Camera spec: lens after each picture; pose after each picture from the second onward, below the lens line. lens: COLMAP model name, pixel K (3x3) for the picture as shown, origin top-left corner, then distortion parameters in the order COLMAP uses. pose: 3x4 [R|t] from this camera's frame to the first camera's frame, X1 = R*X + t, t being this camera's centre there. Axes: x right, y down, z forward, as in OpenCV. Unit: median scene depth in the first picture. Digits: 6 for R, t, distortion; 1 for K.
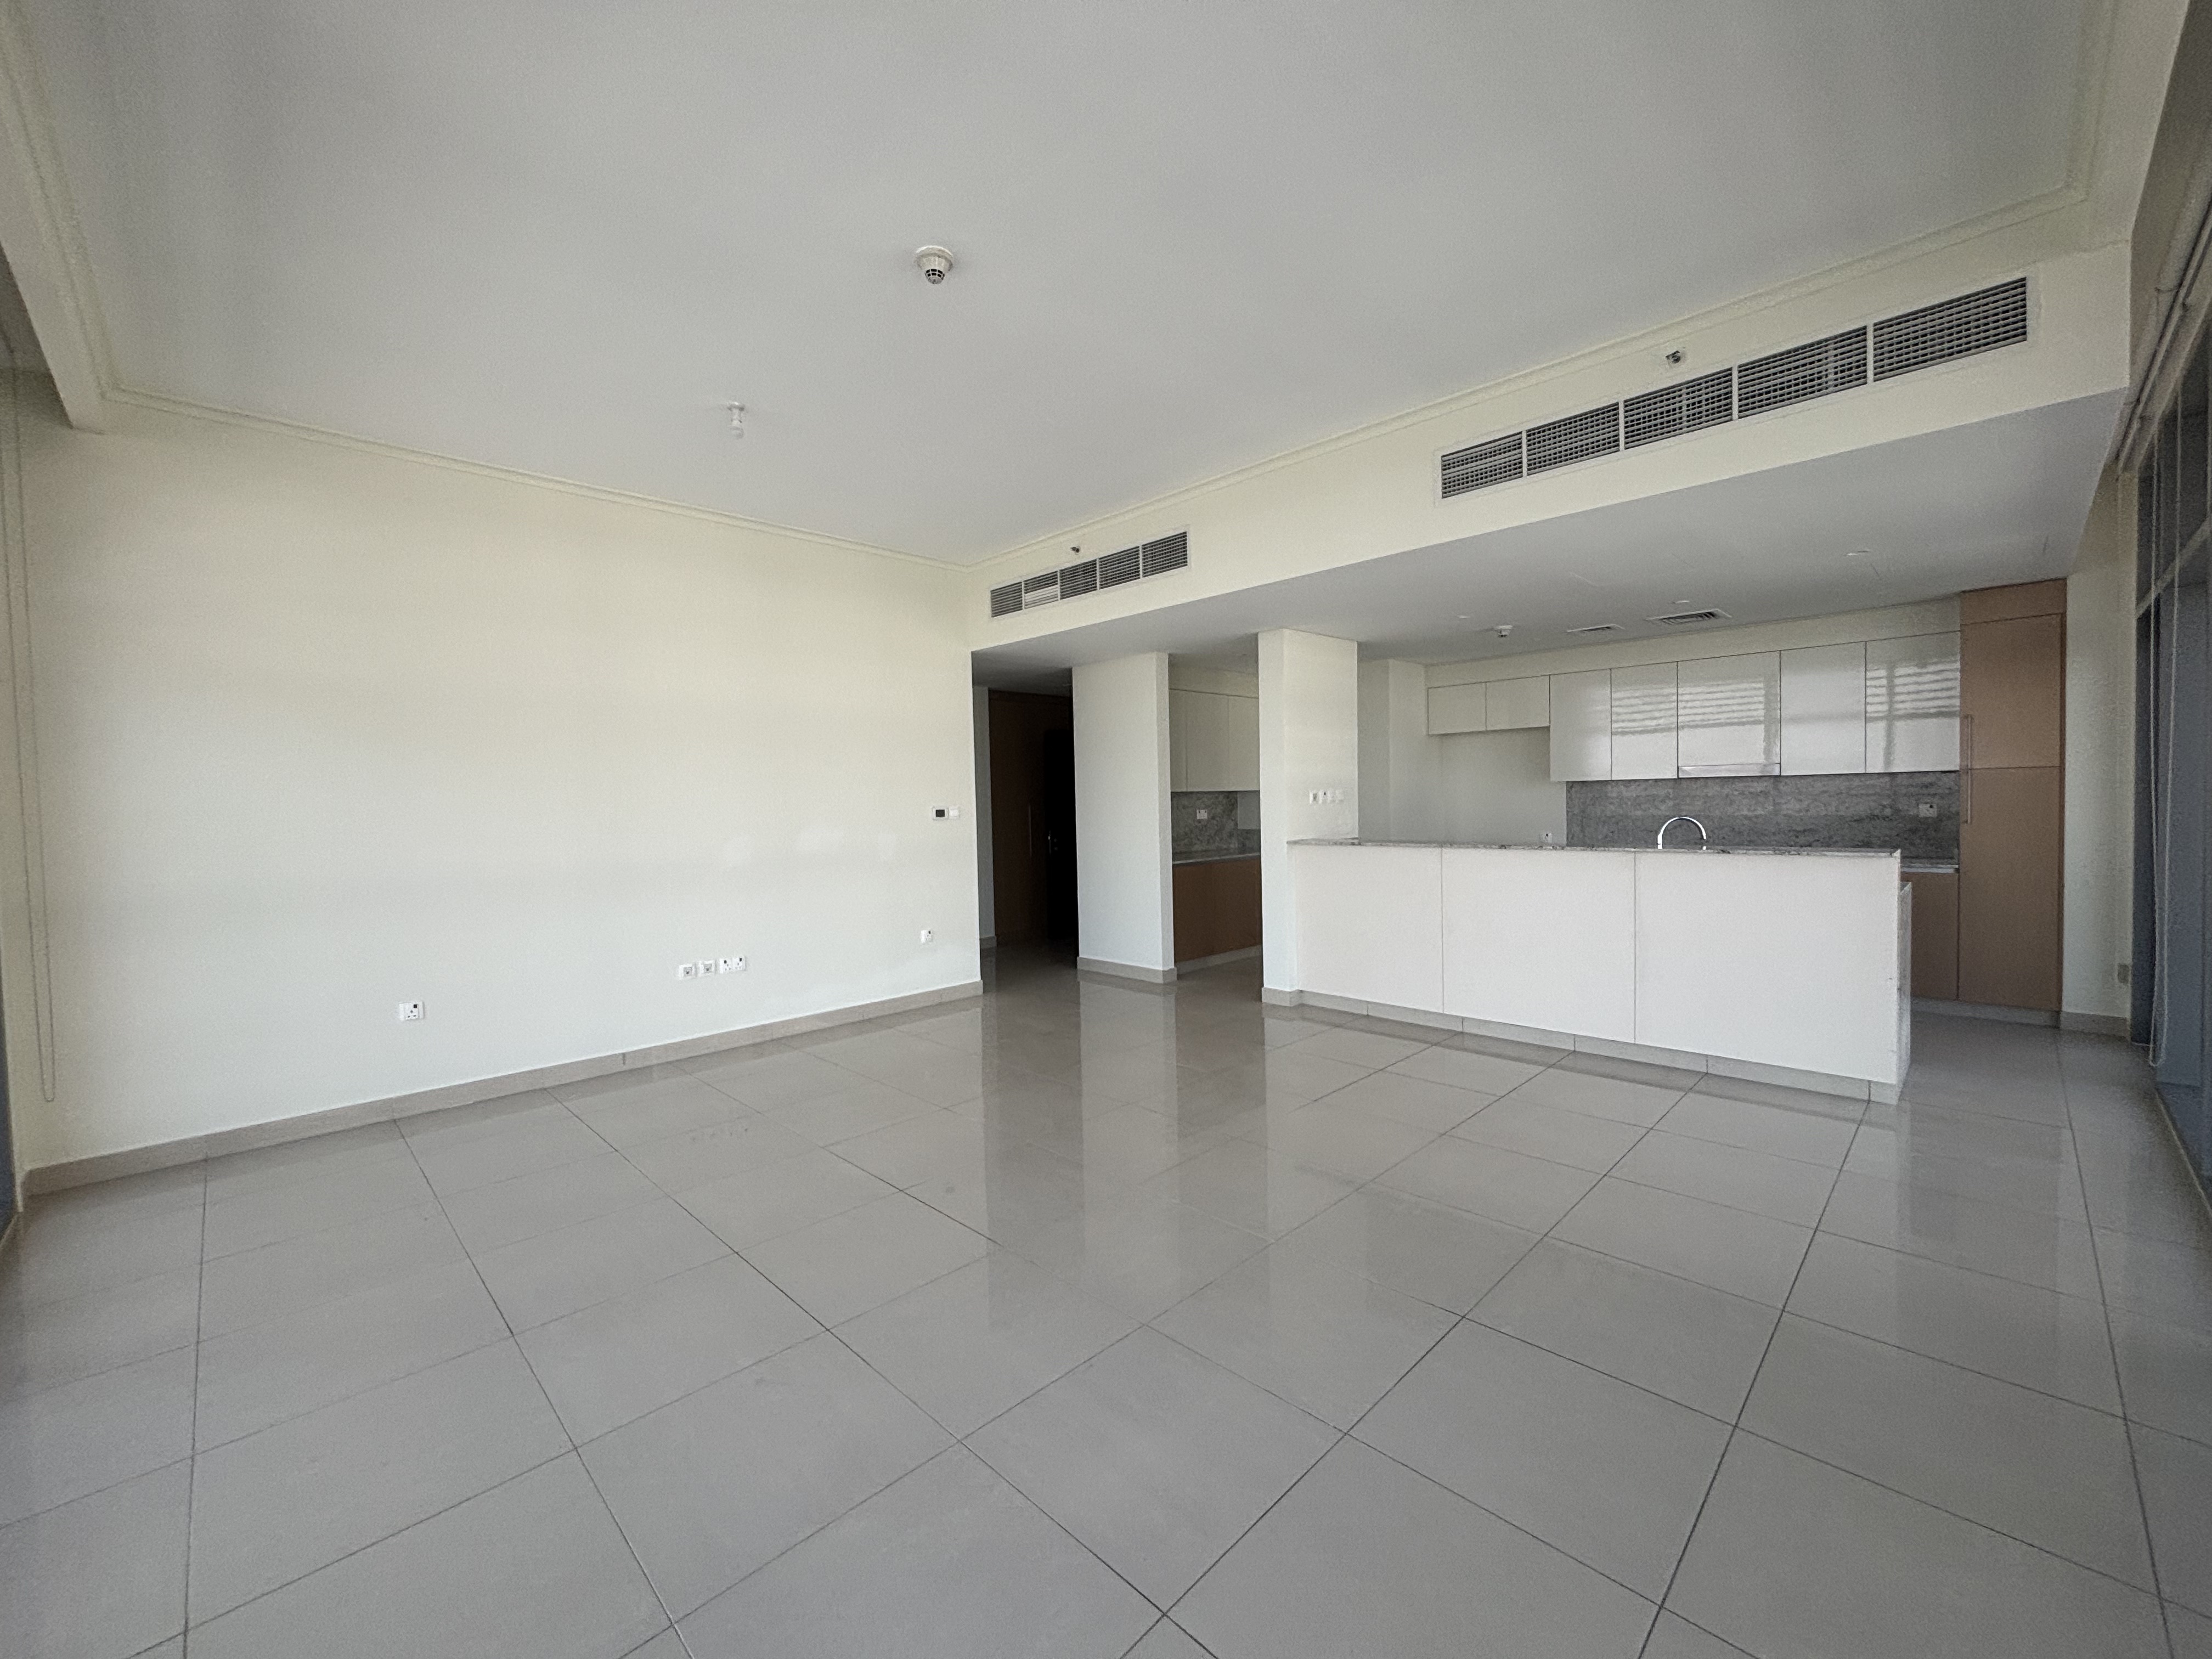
lens RADIAL K [[893.5, 0, 1104.9], [0, 893.5, 829.6], [0, 0, 1]] dist [-0.001409, -0.000301]
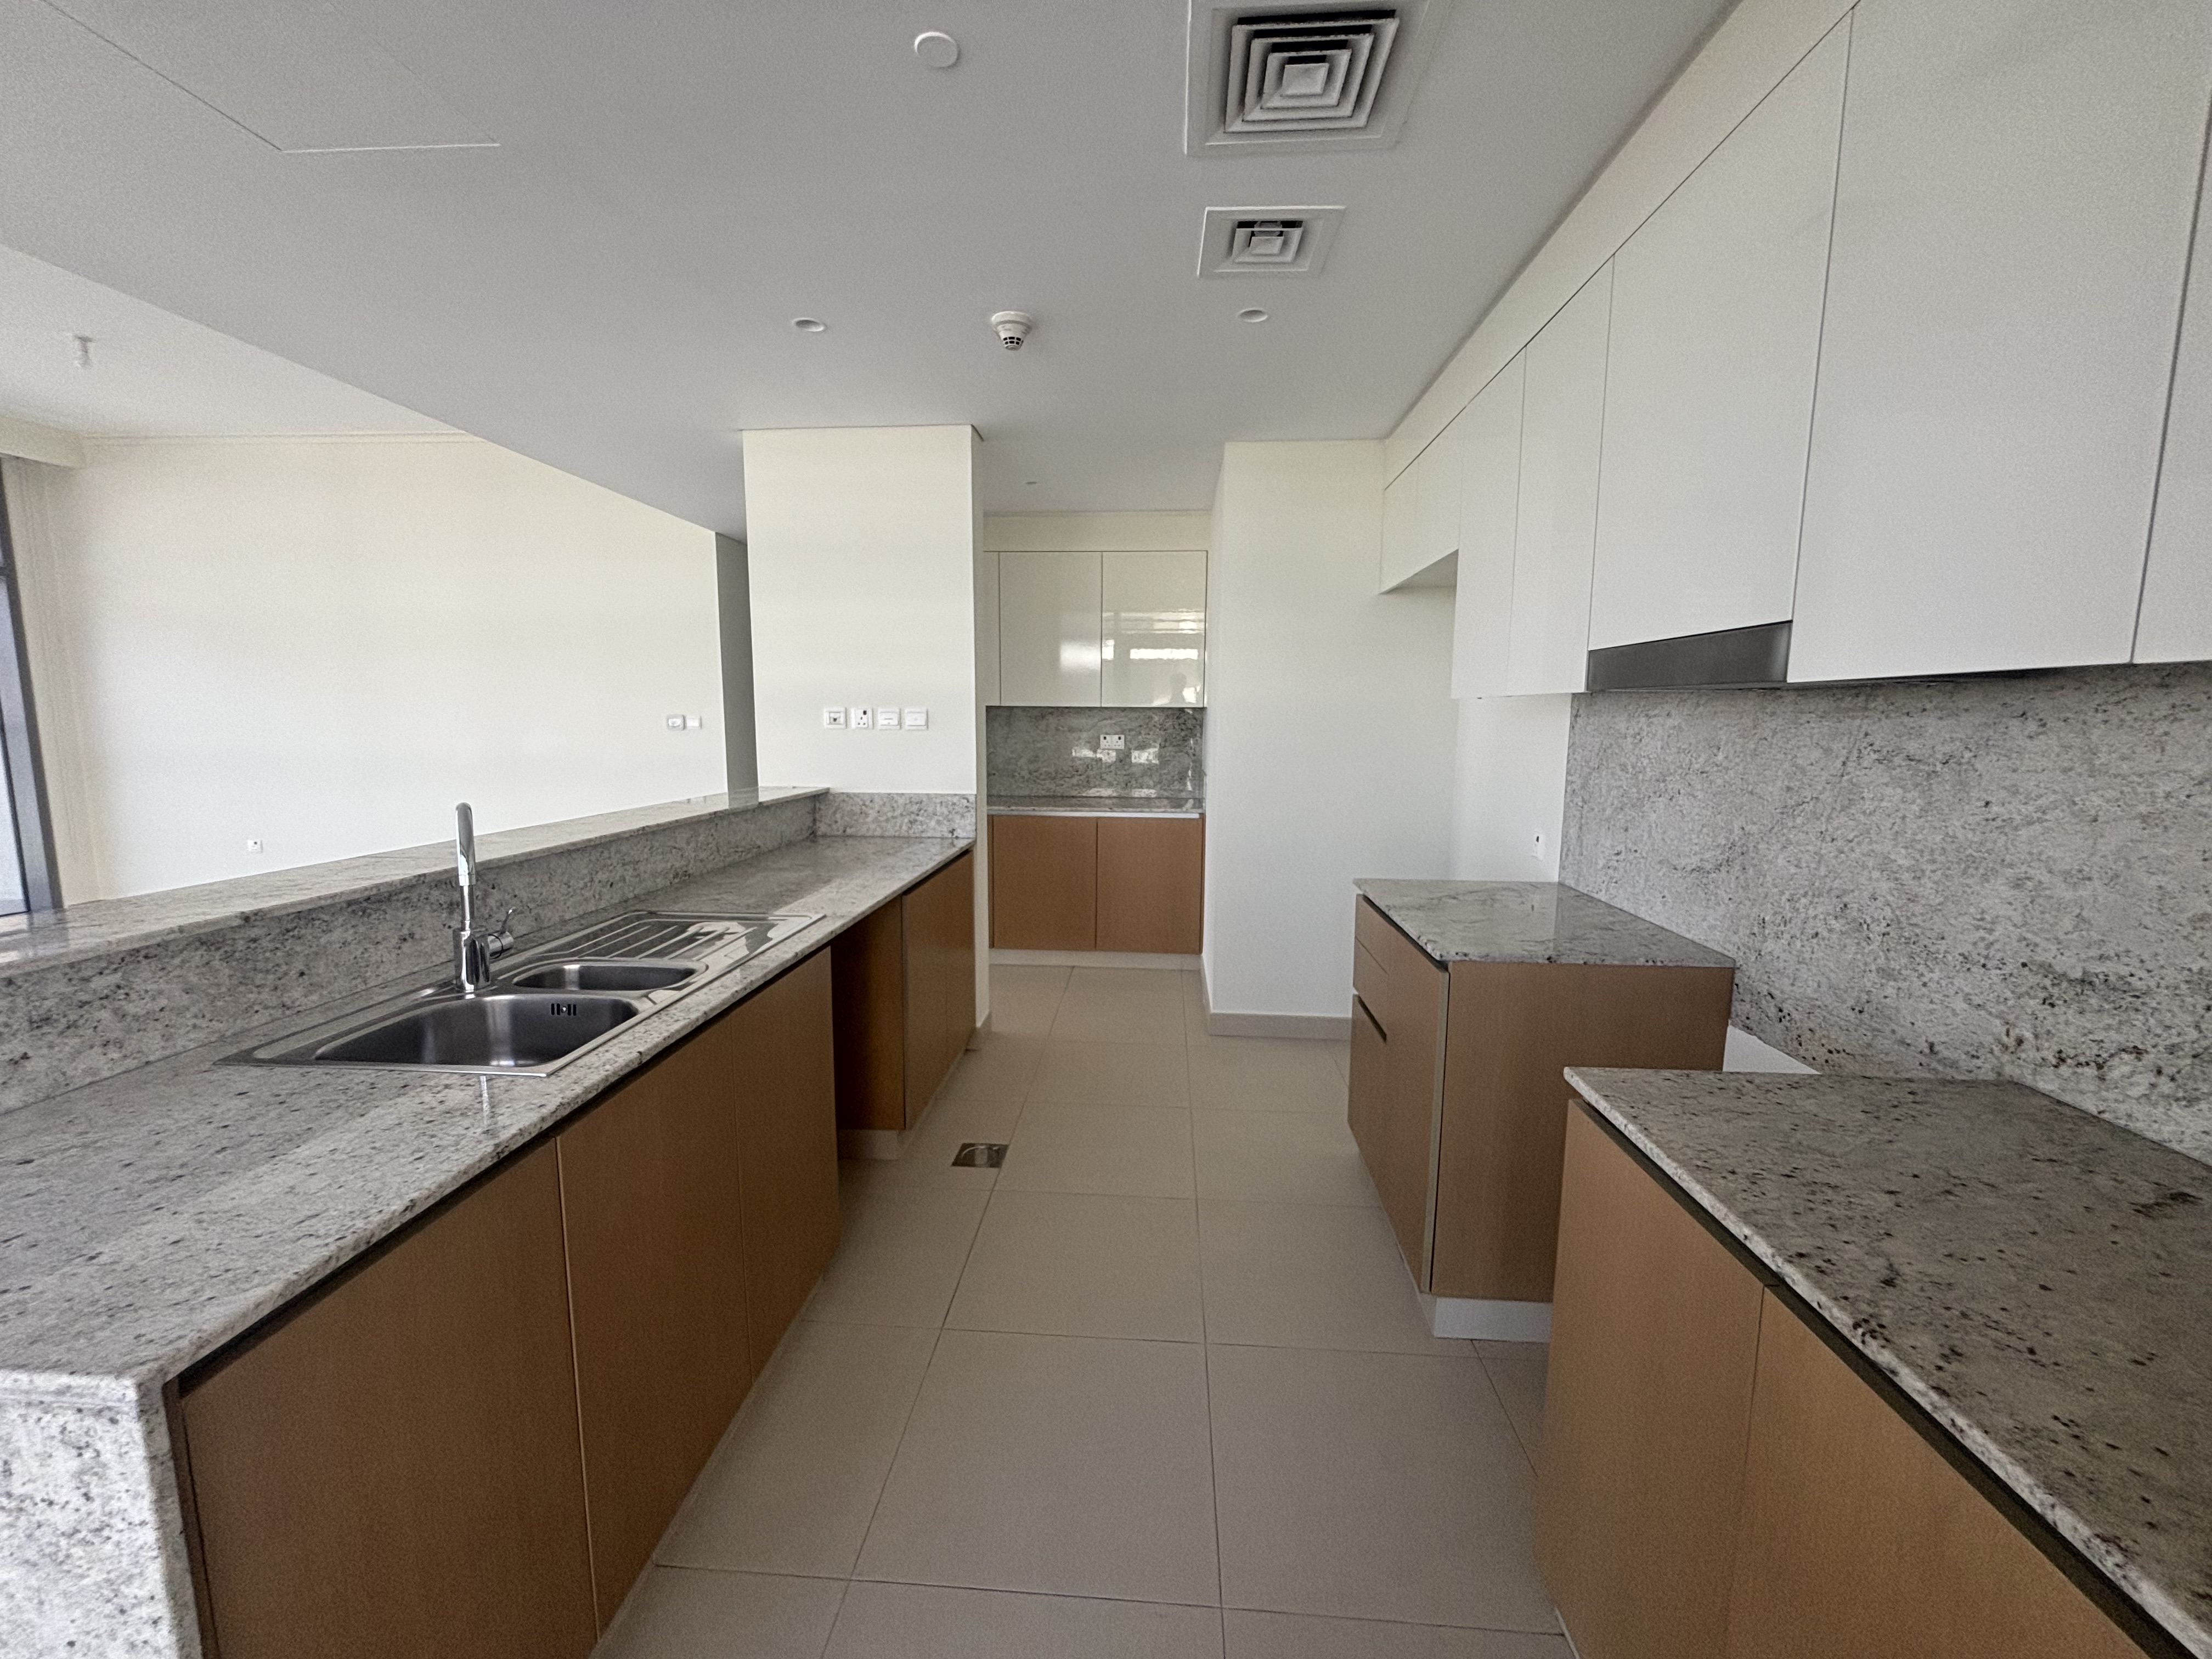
lens RADIAL K [[893.5, 0, 1104.9], [0, 893.5, 829.6], [0, 0, 1]] dist [-0.001409, -0.000301]
pose [[0.657435, 0.125422, -0.743000, 0.777638], [-0.047812, 0.991006, 0.124981, -0.044522], [0.751993, -0.046642, 0.657519, 0.712179]]
